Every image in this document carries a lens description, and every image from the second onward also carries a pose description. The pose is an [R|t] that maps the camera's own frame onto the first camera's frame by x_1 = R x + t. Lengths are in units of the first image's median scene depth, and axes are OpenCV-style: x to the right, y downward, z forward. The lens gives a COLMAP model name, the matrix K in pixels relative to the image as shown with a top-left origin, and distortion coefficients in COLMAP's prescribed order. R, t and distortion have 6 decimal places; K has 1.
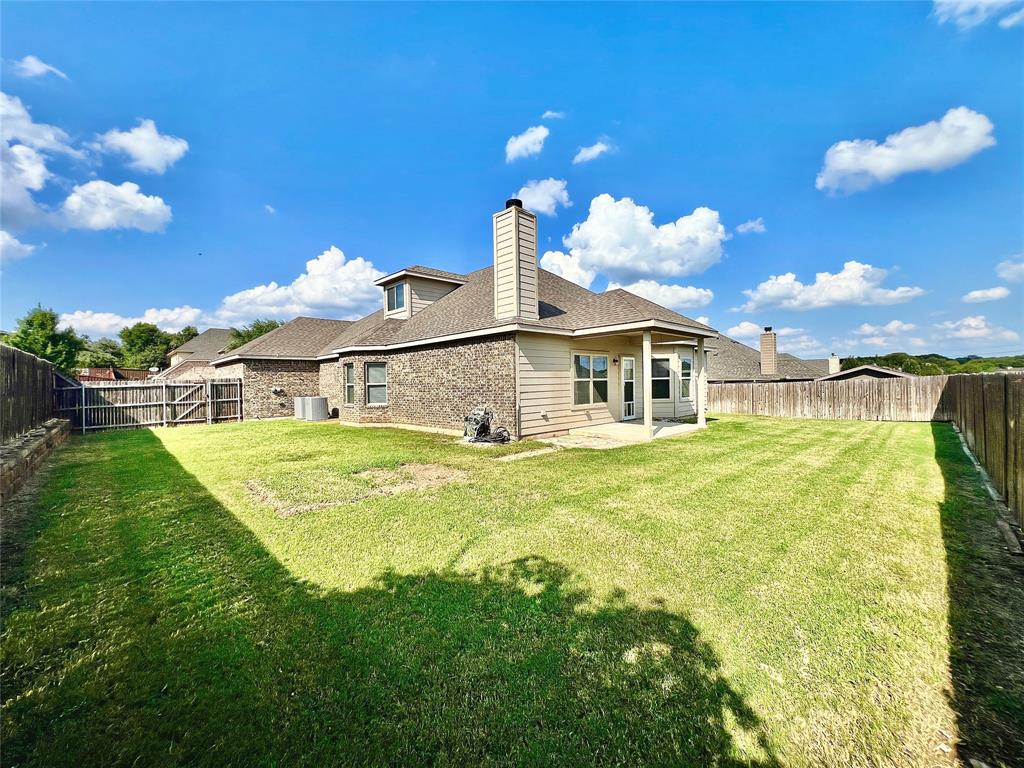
lens RADIAL K [[409.1, 0, 508.1], [0, 409.1, 381.9], [0, 0, 1]] dist [0.012313, 0.000298]
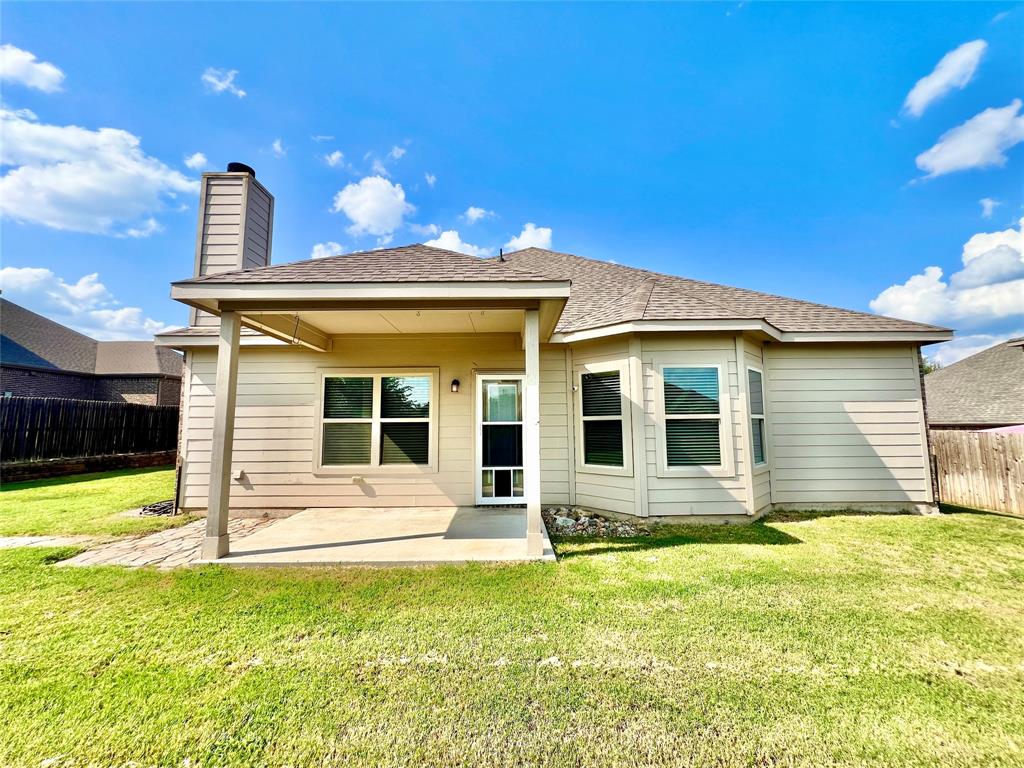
lens RADIAL K [[409.1, 0, 511.5], [0, 409.1, 383.0], [0, 0, 1]] dist [0.012313, 0.000298]
pose [[0.715624, -0.047516, -0.696868, 0.680060], [-0.003512, 0.997426, -0.071617, -0.015561], [0.698477, 0.053698, 0.713615, 0.703146]]
